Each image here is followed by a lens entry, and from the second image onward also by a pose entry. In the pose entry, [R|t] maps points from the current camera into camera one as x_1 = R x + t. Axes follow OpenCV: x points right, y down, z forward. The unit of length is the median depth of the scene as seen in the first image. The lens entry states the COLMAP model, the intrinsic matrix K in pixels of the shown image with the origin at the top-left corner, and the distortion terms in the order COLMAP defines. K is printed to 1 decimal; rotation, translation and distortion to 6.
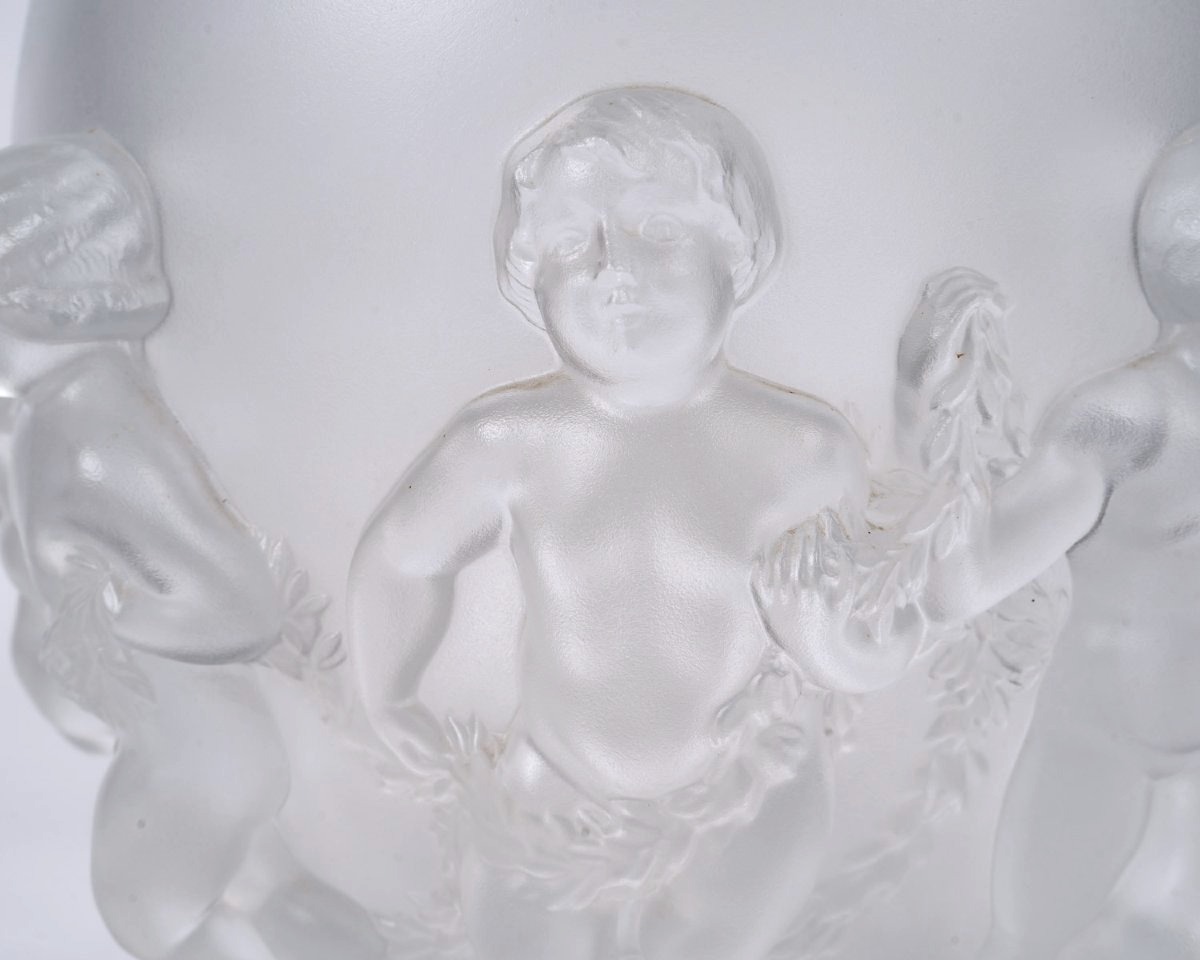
lens RADIAL K [[1913.3, 0, 601.4], [0, 1913.3, 477.5], [0, 0, 1]] dist [0.006359, 0.000000]
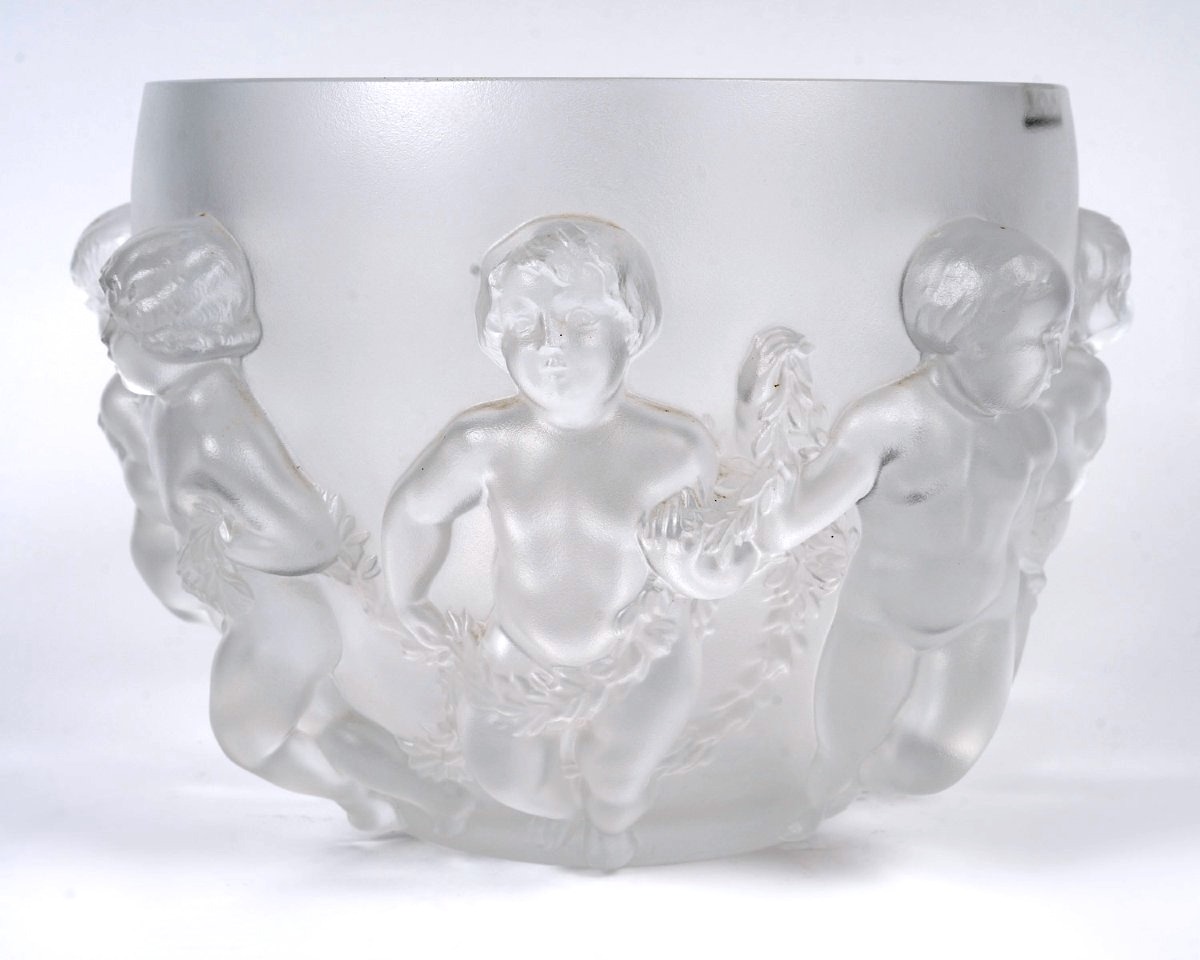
lens RADIAL K [[1975.9, 0, 599.1], [0, 1975.9, 478.4], [0, 0, 1]] dist [-0.008999, 0.000000]
pose [[0.999994, 0.001484, -0.003023, 0.045745], [-0.001182, 0.995201, 0.097845, -0.137034], [0.003154, -0.097841, 0.995197, -0.566491]]
